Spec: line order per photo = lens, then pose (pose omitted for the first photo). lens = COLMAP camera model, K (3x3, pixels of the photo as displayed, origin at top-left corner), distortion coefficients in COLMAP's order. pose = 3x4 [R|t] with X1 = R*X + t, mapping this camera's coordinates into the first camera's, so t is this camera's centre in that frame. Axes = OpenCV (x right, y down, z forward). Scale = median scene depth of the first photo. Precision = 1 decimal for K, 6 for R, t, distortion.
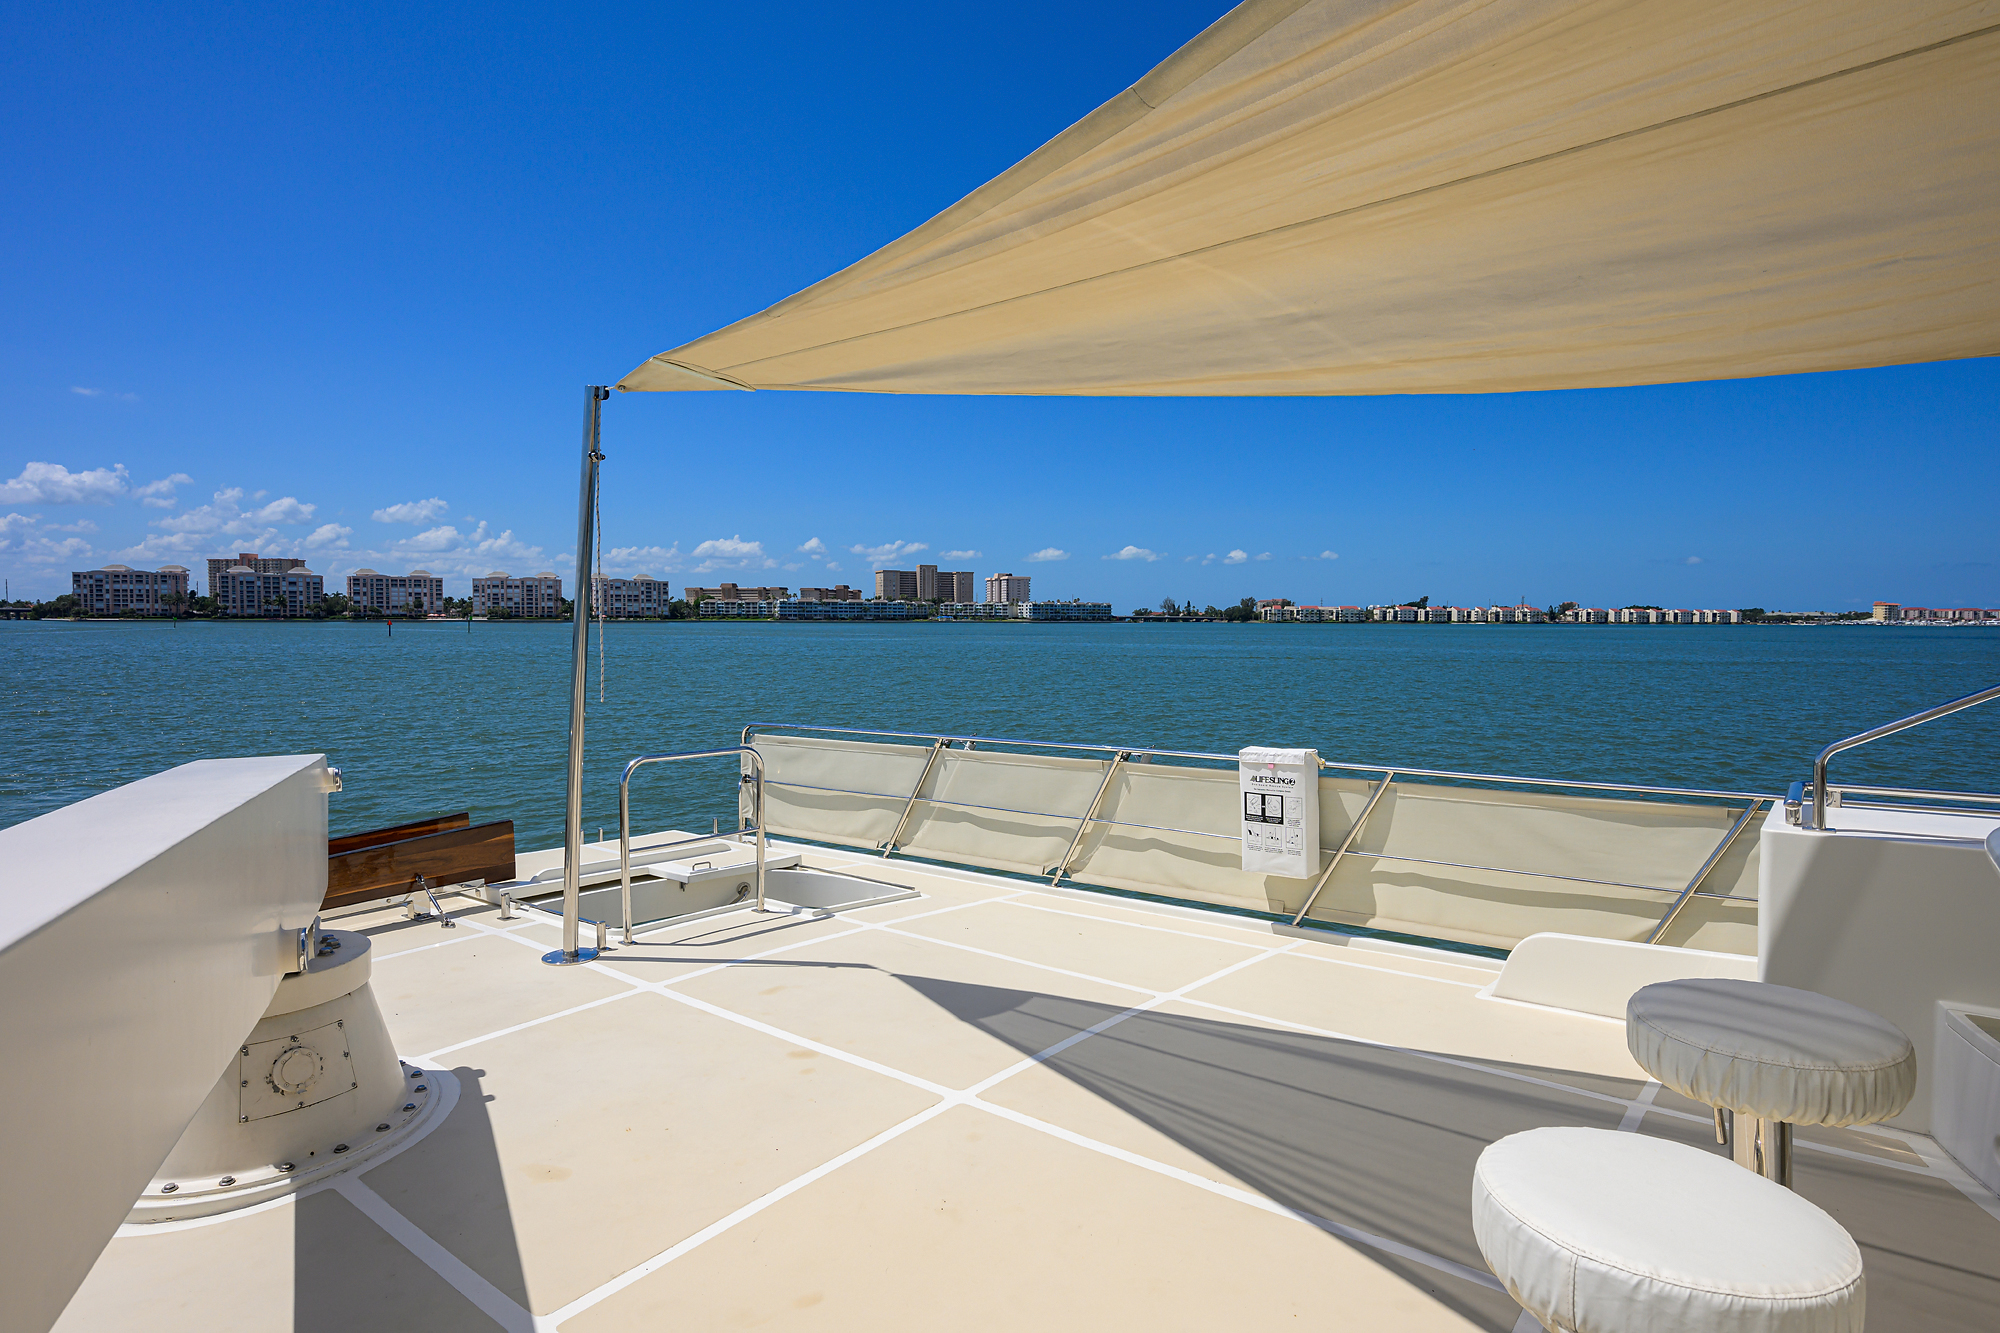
lens RADIAL K [[1074.6, 0, 1002.2], [0, 1074.6, 687.5], [0, 0, 1]] dist [-0.008020, -0.000798]
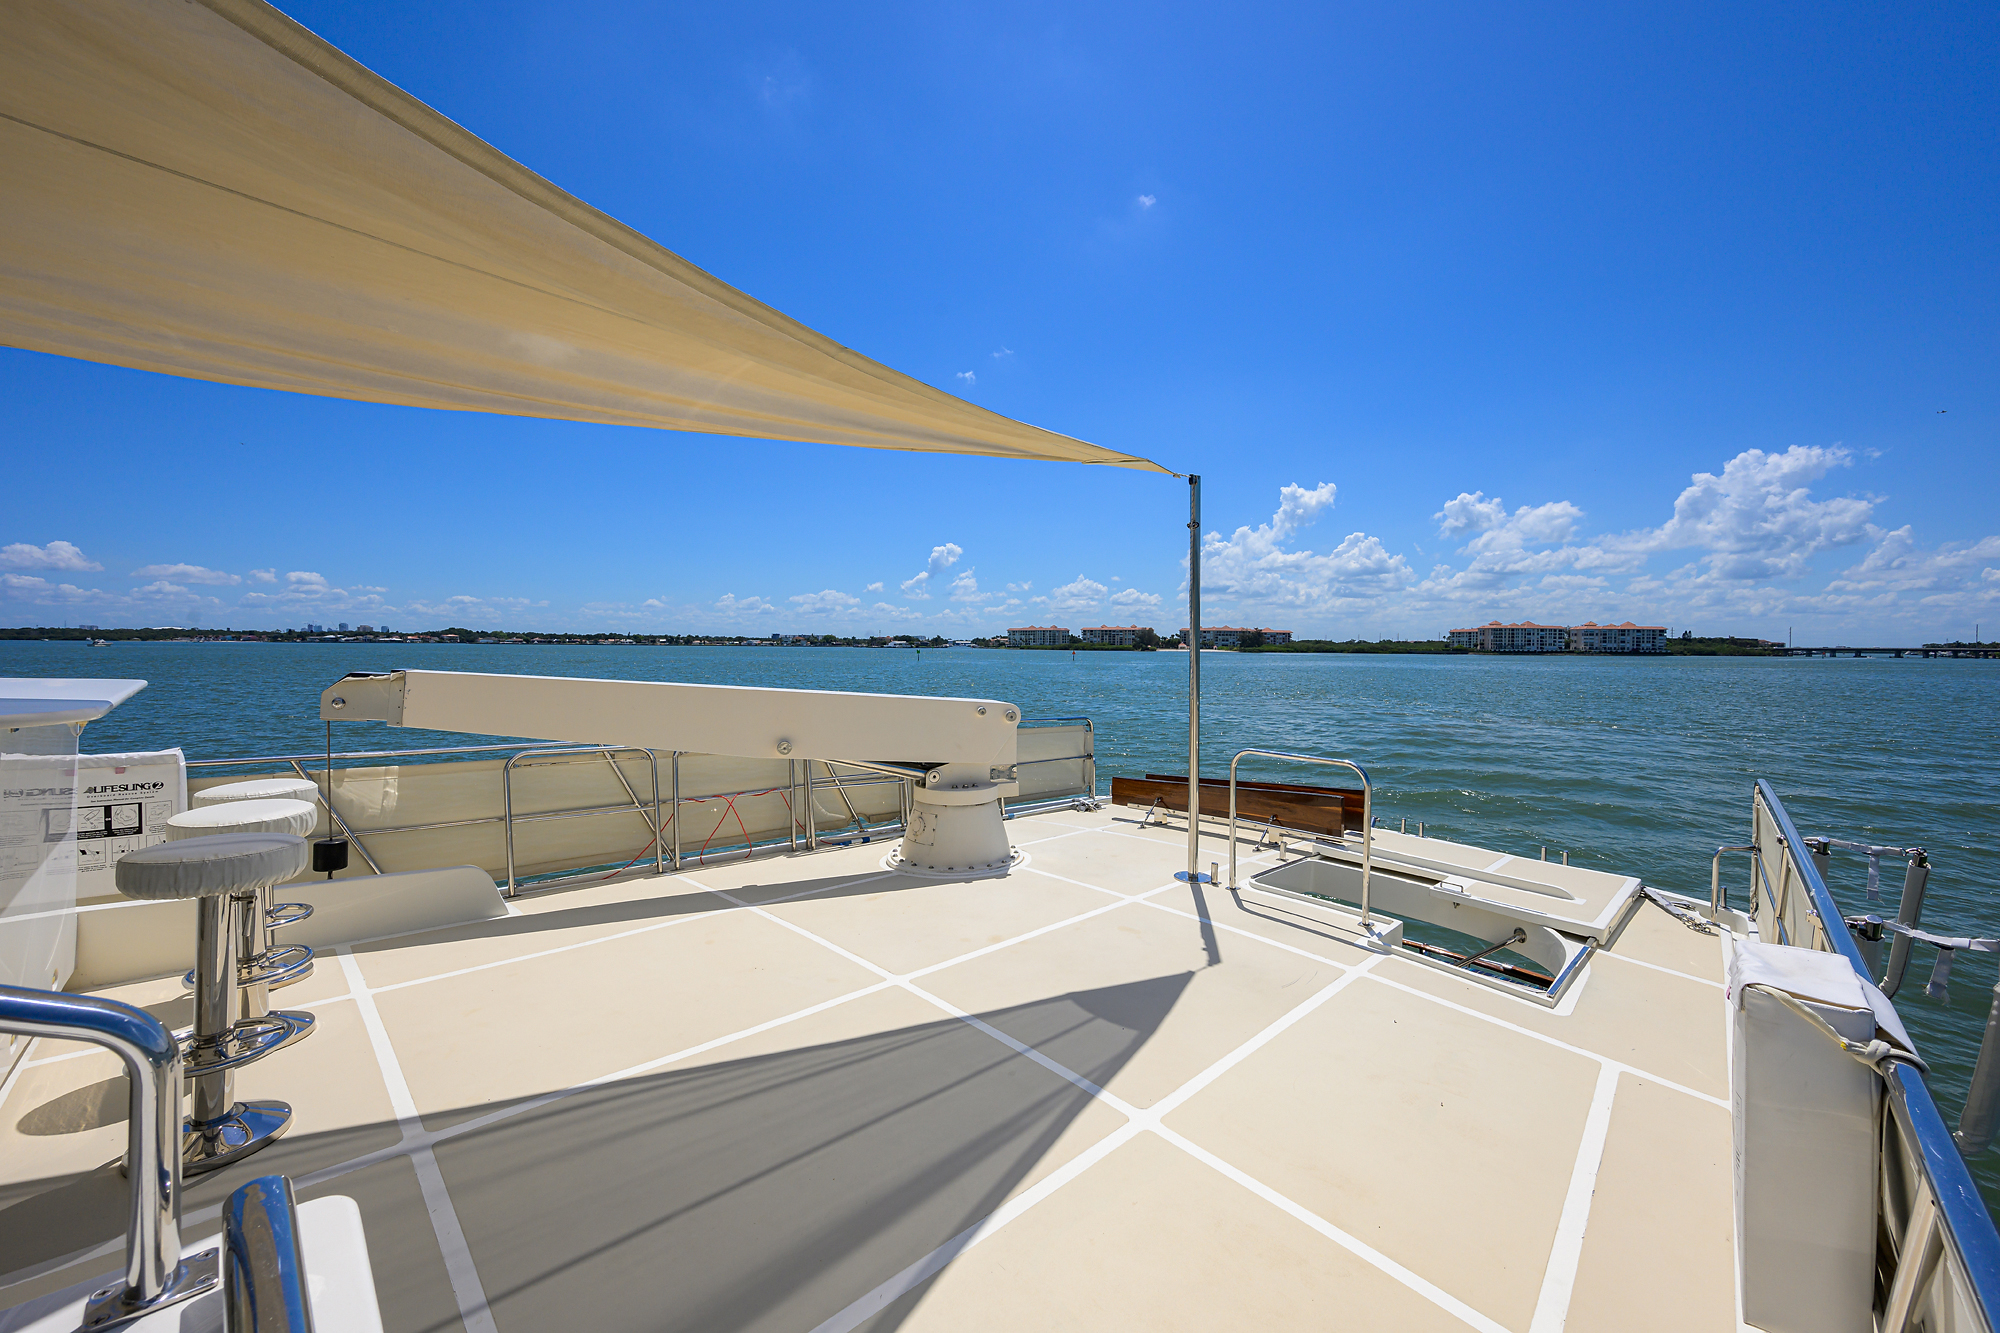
lens RADIAL K [[783.0, 0, 1008.6], [0, 783.0, 672.9], [0, 0, 1]] dist [-0.001801, 0.000013]
pose [[-0.126913, 0.028210, -0.991513, 0.376707], [-0.072948, 0.996623, 0.037693, -0.023331], [0.989228, 0.077112, -0.124427, 0.503828]]
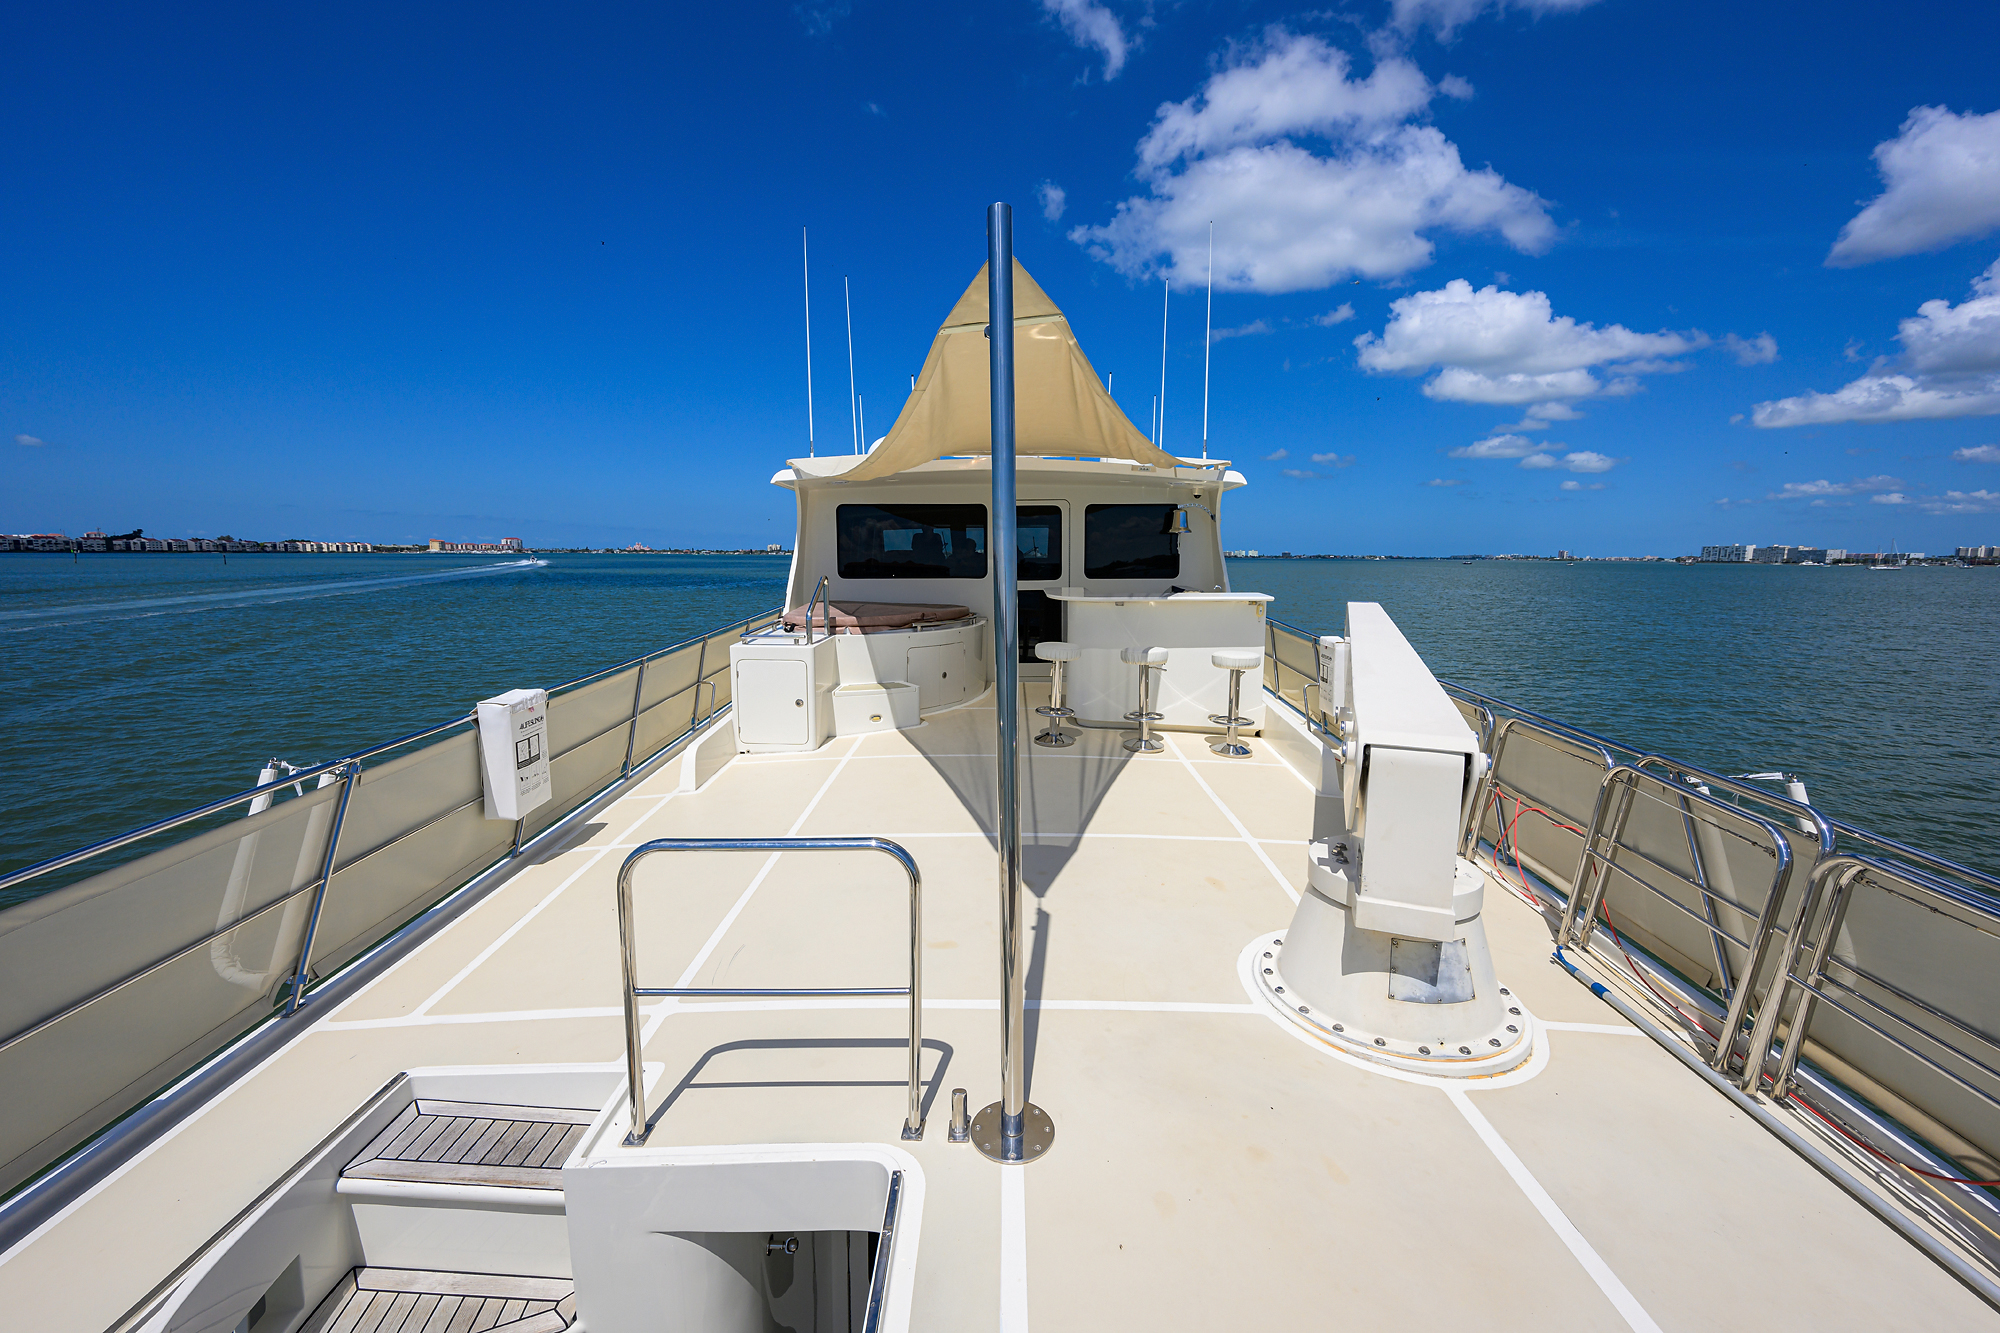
lens RADIAL K [[783.0, 0, 1000.7], [0, 783.0, 660.3], [0, 0, 1]] dist [-0.001801, 0.000013]
pose [[-0.614826, -0.118318, 0.779737, -0.425783], [0.040078, 0.982718, 0.180720, -0.064855], [-0.787643, 0.142362, -0.599459, 0.726572]]
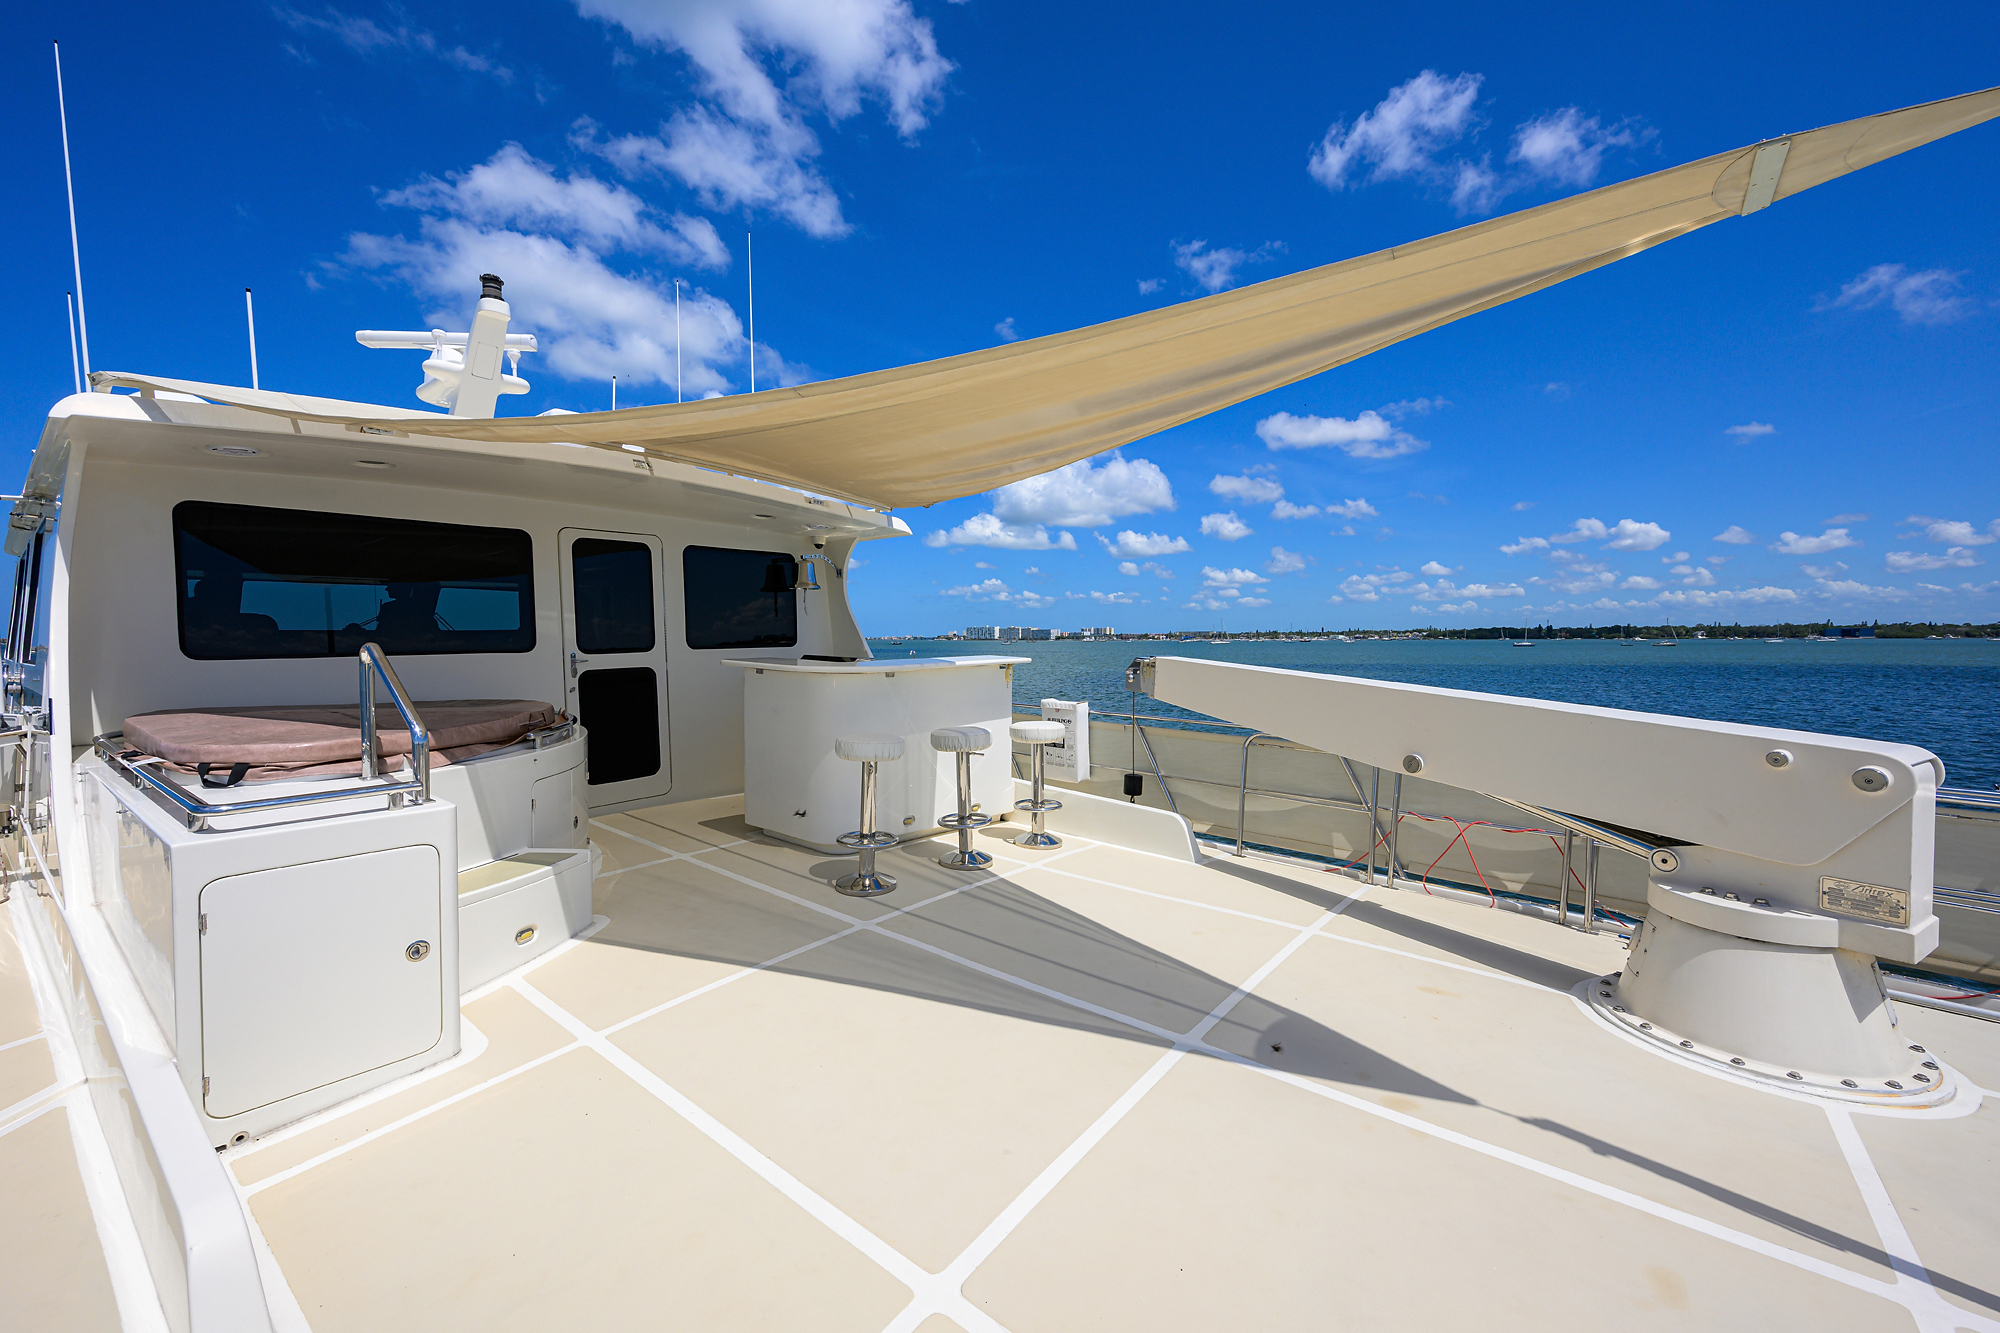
lens RADIAL K [[783.0, 0, 998.4], [0, 783.0, 668.6], [0, 0, 1]] dist [-0.001801, 0.000013]
pose [[-0.999993, -0.003386, -0.001412, 0.068018], [-0.003511, 0.994890, 0.100901, -0.034631], [0.001063, 0.100905, -0.994895, 0.723211]]
